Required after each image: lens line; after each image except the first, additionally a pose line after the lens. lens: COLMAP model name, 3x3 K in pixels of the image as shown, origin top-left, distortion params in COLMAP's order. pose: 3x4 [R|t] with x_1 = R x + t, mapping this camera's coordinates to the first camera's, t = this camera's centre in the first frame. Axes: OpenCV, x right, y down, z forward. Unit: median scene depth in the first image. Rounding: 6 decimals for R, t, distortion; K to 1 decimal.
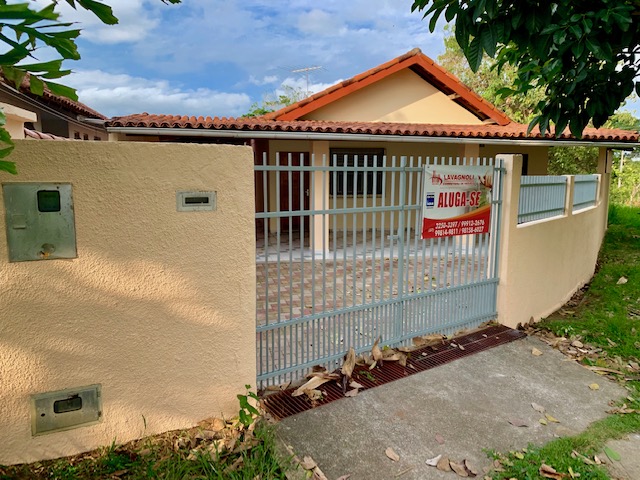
lens RADIAL K [[487.0, 0, 317.8], [0, 487.0, 240.6], [0, 0, 1]] dist [0.011451, -0.014710]
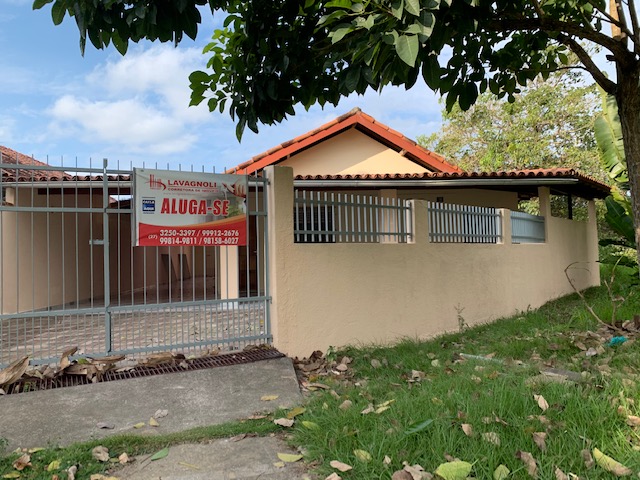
lens RADIAL K [[487.0, 0, 321.7], [0, 487.0, 239.8], [0, 0, 1]] dist [0.011451, -0.014710]
pose [[0.991096, -0.036367, -0.128088, 0.642352], [0.012898, 0.983677, -0.179481, 0.150235], [0.132525, 0.176231, 0.975387, 0.111394]]
